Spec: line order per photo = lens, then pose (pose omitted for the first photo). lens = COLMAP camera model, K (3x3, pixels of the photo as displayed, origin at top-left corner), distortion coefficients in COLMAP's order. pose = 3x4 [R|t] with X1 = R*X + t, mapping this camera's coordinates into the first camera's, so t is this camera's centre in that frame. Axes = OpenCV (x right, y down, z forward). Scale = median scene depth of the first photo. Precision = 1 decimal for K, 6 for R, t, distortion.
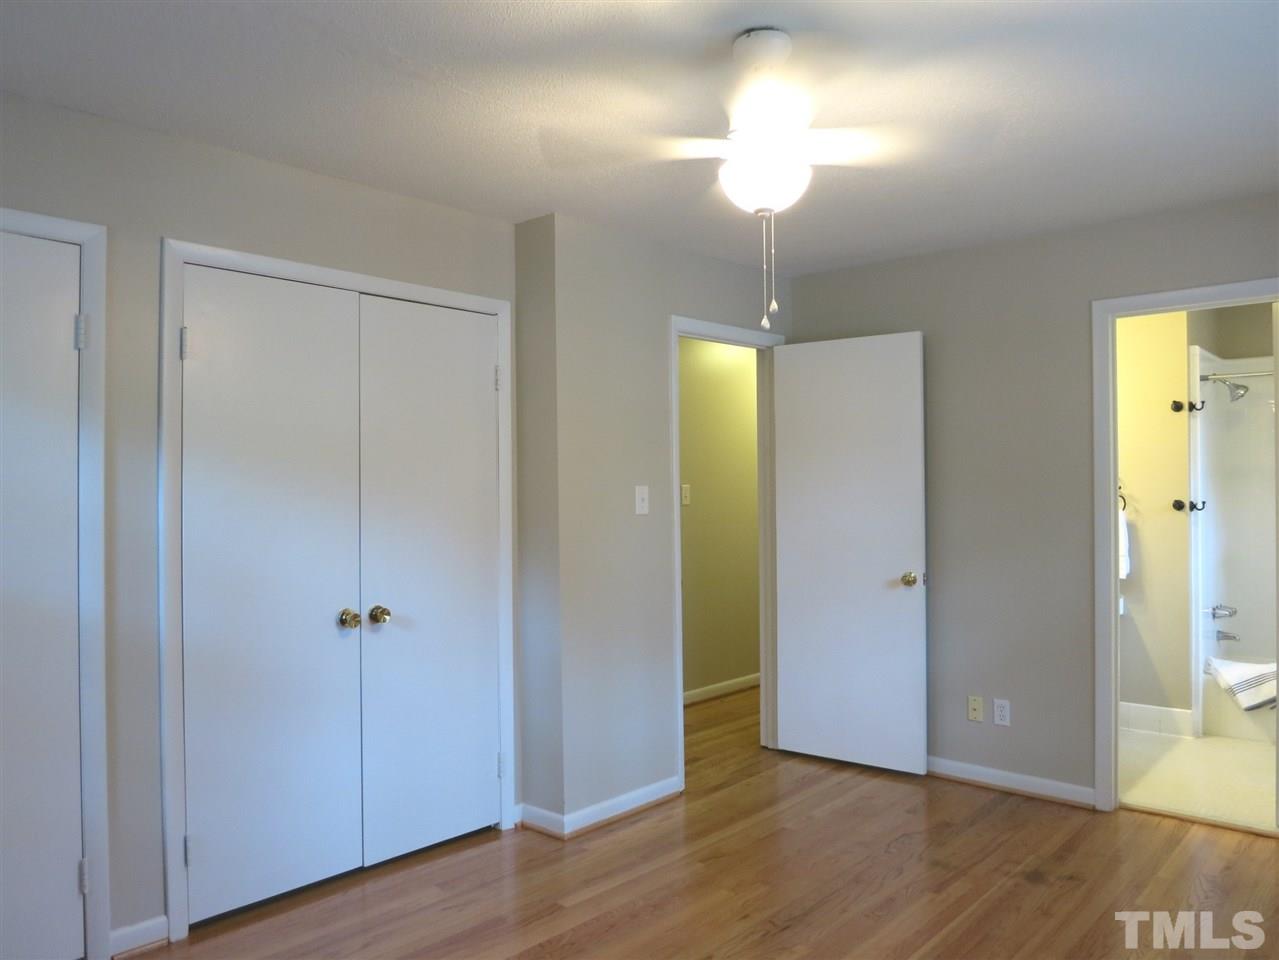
lens RADIAL K [[917.2, 0, 639.5], [0, 917.2, 480.0], [0, 0, 1]] dist [-0.038862, -0.007326]
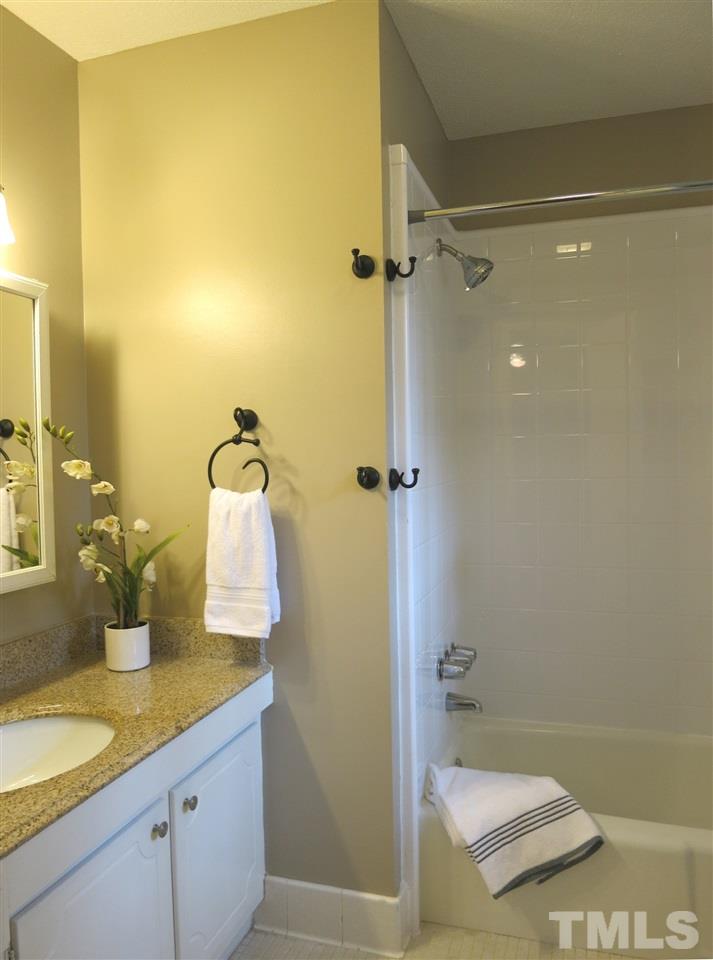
lens RADIAL K [[690.4, 0, 356.5], [0, 690.4, 480.0], [0, 0, 1]] dist [-0.048199, 0.003148]
pose [[0.913041, -0.024941, 0.407104, 0.442115], [0.010477, 0.999233, 0.037719, 0.015282], [-0.407732, -0.030174, 0.912603, 0.670023]]
